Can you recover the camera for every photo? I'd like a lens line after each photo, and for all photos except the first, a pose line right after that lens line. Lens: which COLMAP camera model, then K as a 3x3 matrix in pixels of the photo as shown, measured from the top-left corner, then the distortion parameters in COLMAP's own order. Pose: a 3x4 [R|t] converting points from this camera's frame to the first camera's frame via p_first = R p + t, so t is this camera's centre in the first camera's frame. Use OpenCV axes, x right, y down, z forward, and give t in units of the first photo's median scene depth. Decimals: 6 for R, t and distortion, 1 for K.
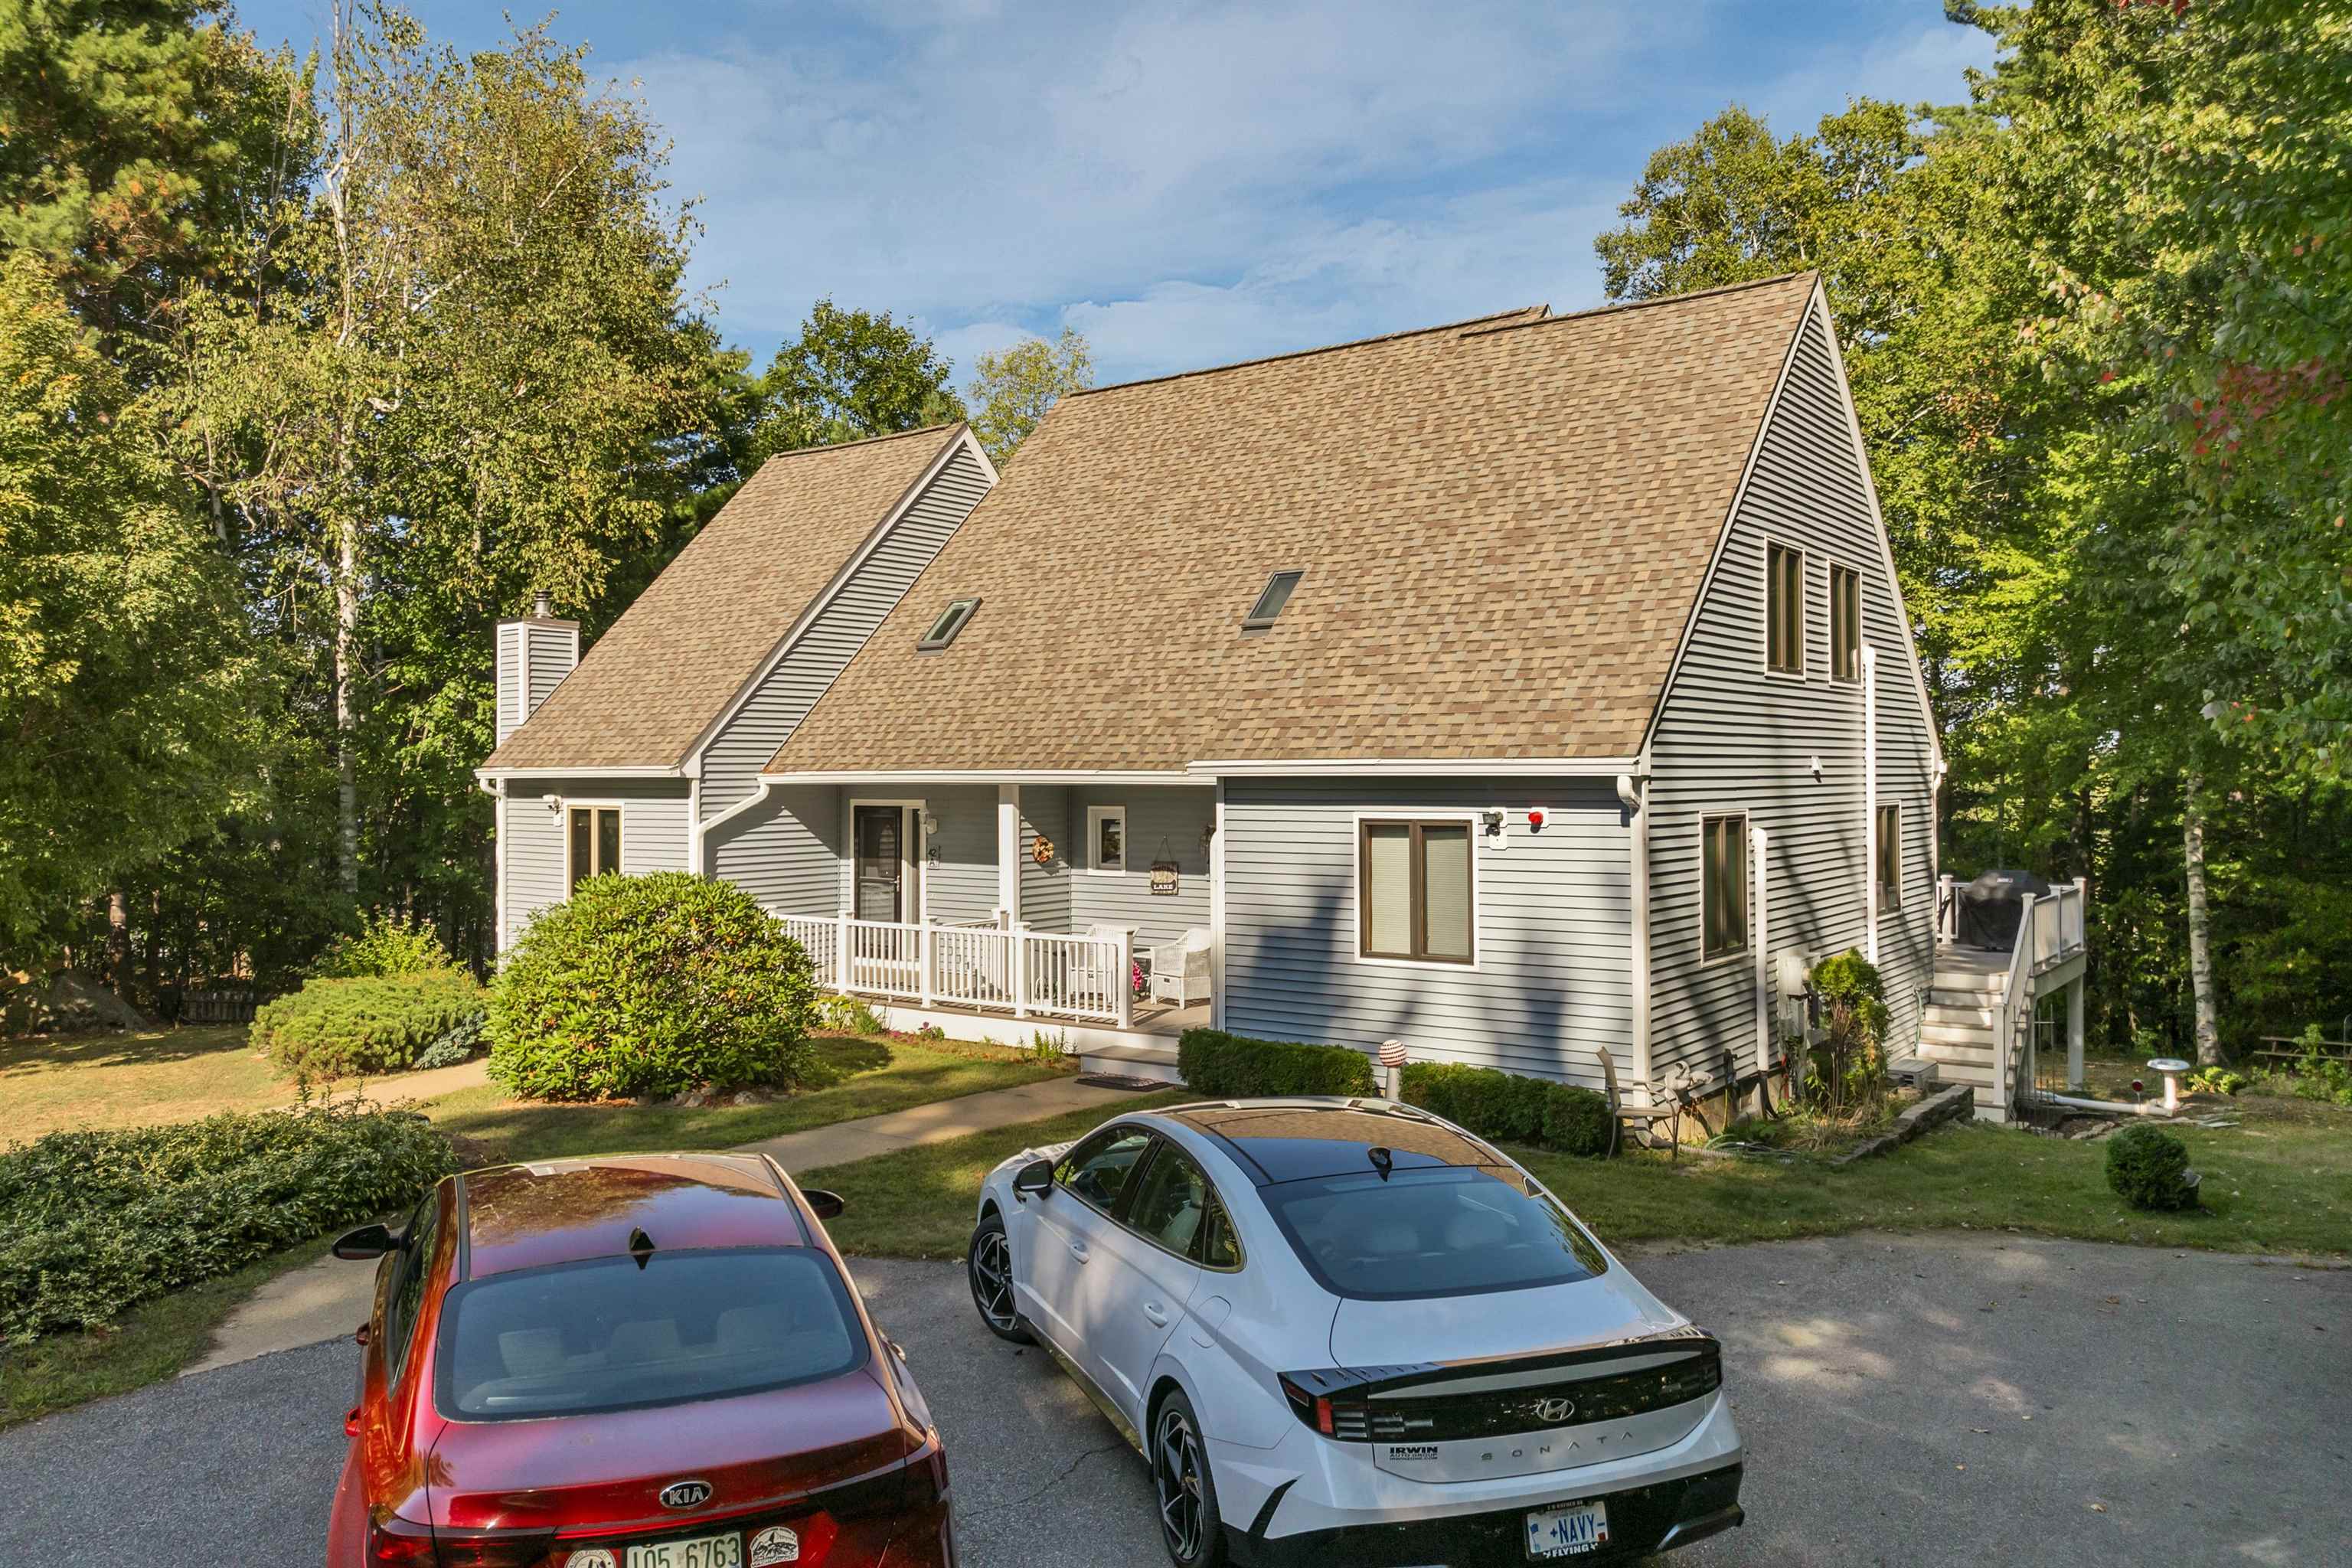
lens RADIAL K [[1691.1, 0, 1173.5], [0, 1691.1, 733.6], [0, 0, 1]] dist [-0.009005, -0.081589]
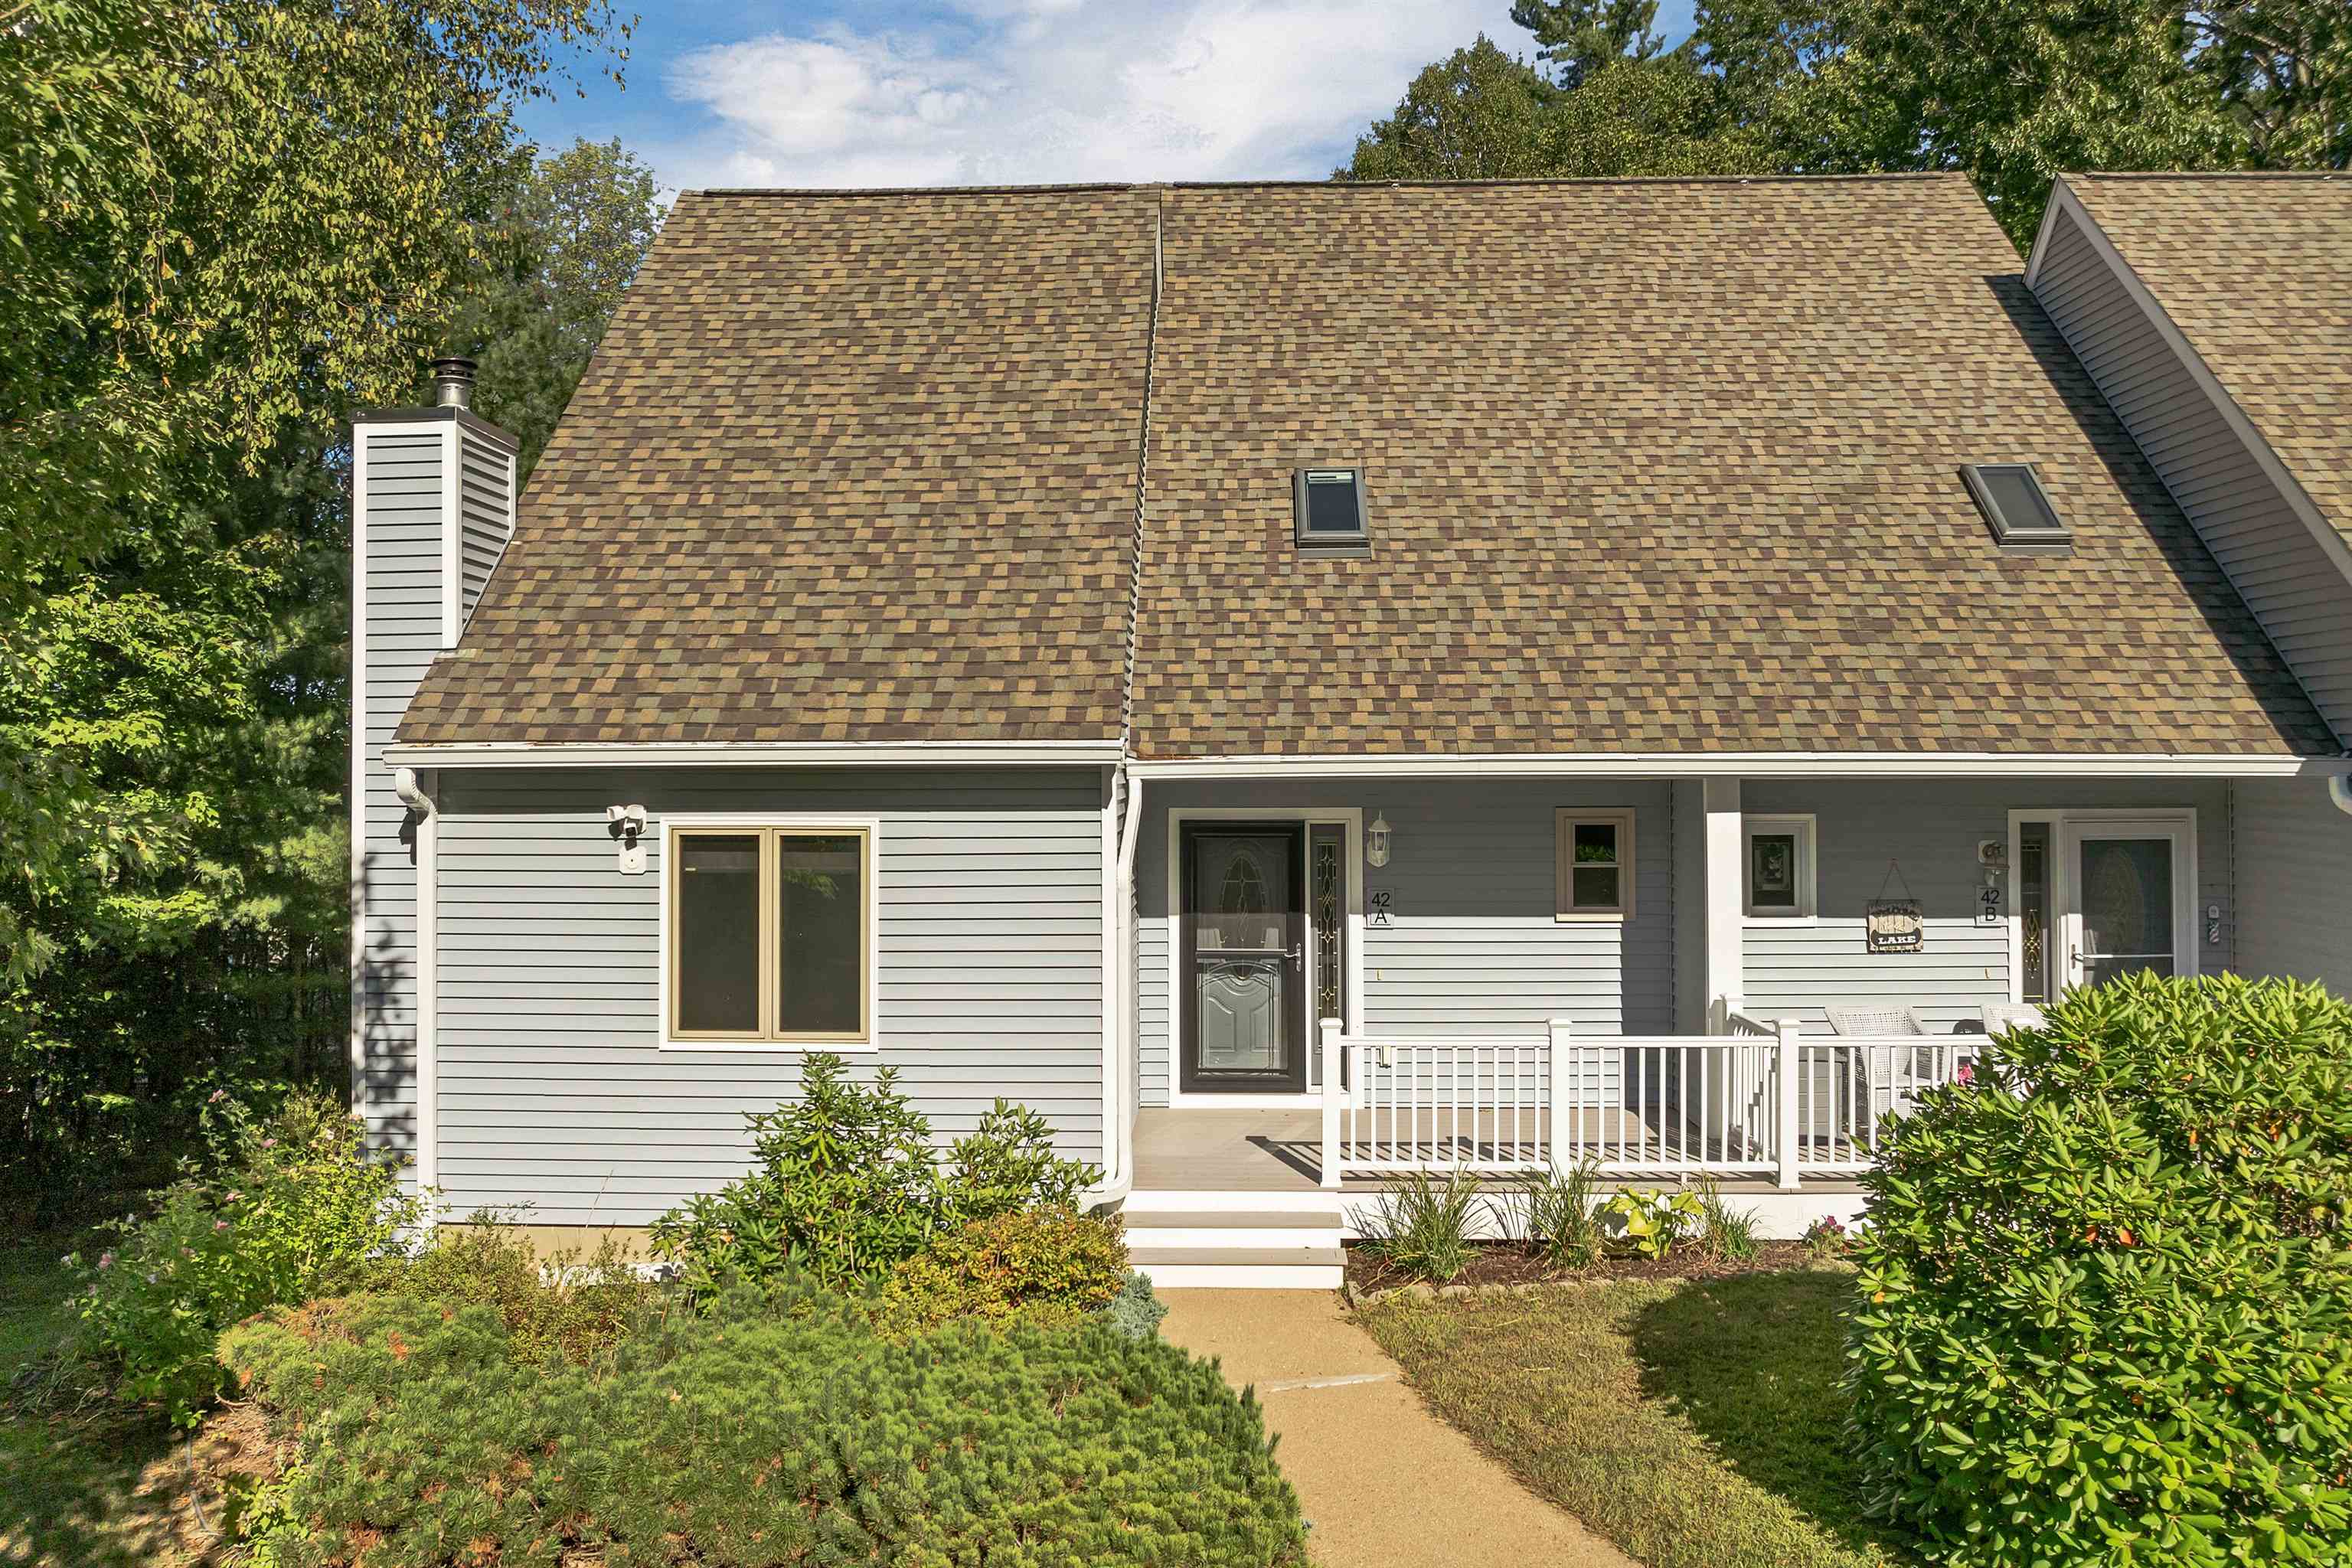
lens RADIAL K [[1691.1, 0, 1173.5], [0, 1691.1, 733.6], [0, 0, 1]] dist [-0.009005, -0.081589]
pose [[0.821339, 0.015990, 0.570216, -0.519059], [-0.012894, 0.999872, -0.009466, 0.020273], [-0.570295, 0.000423, 0.821440, 0.562623]]
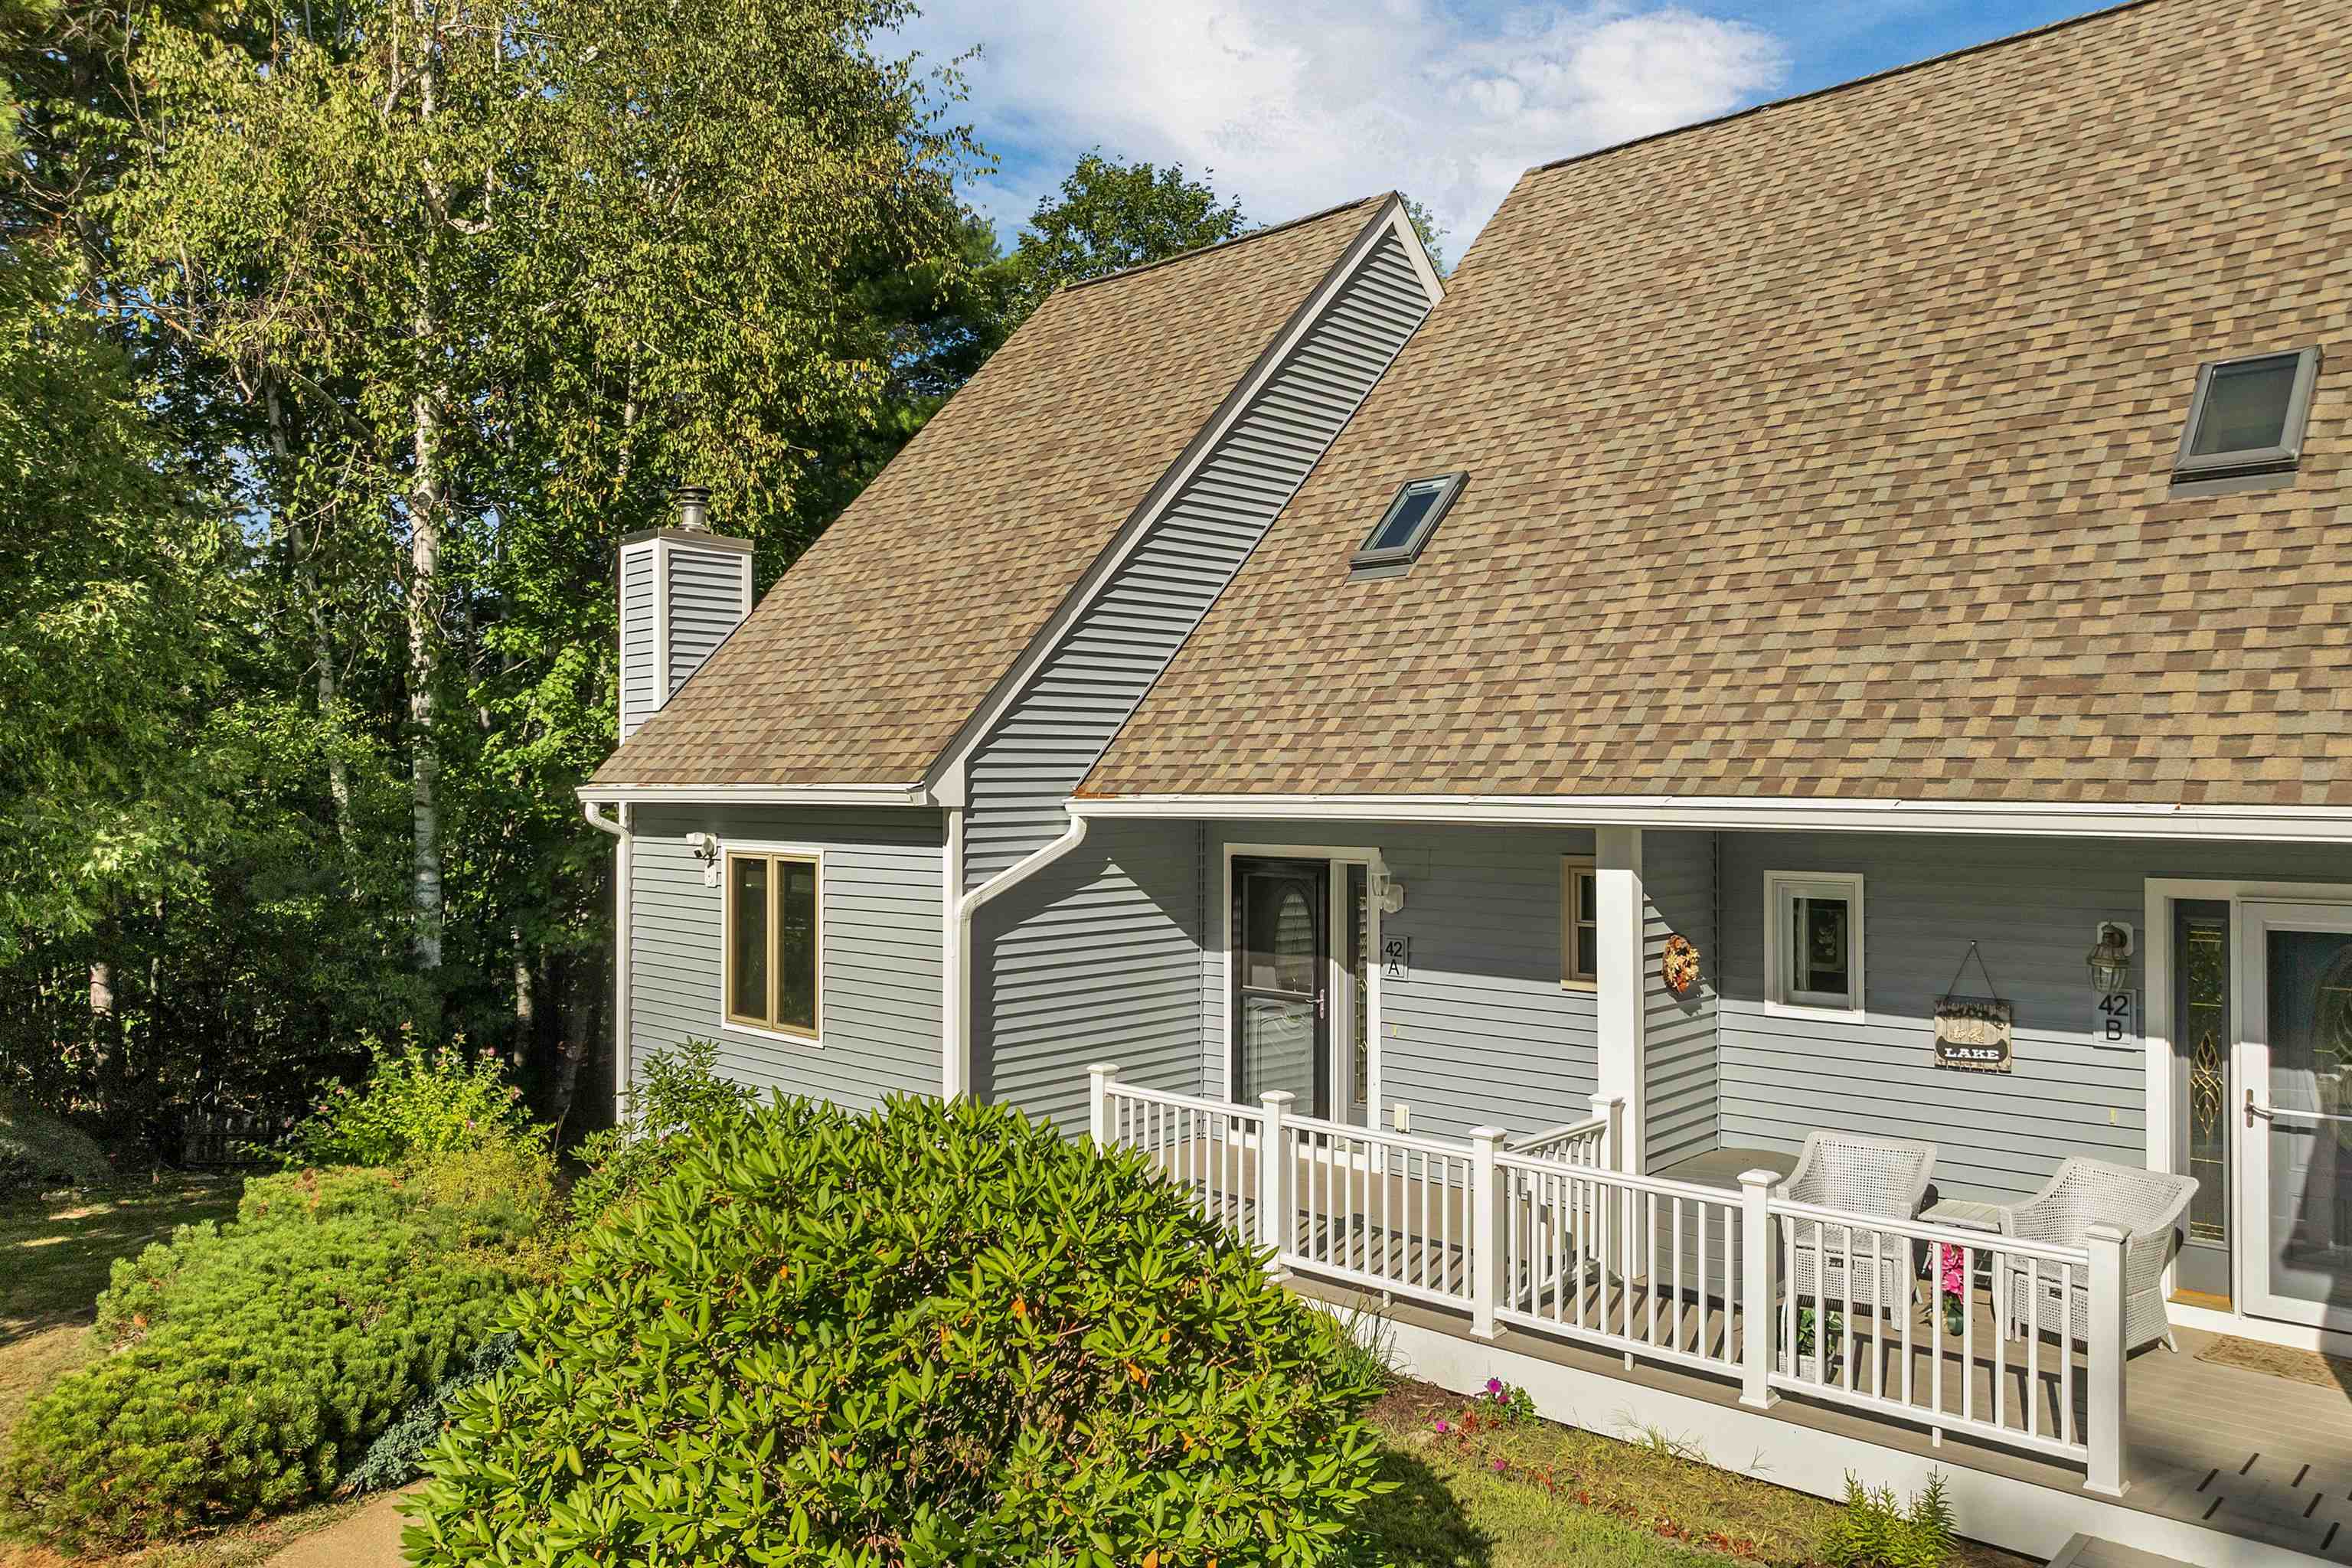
lens RADIAL K [[1691.1, 0, 1173.5], [0, 1691.1, 733.6], [0, 0, 1]] dist [-0.009005, -0.081589]
pose [[0.993025, -0.001380, -0.117894, -0.146635], [0.000969, 0.999993, -0.003537, 0.005251], [0.117898, 0.003398, 0.993020, 0.464254]]
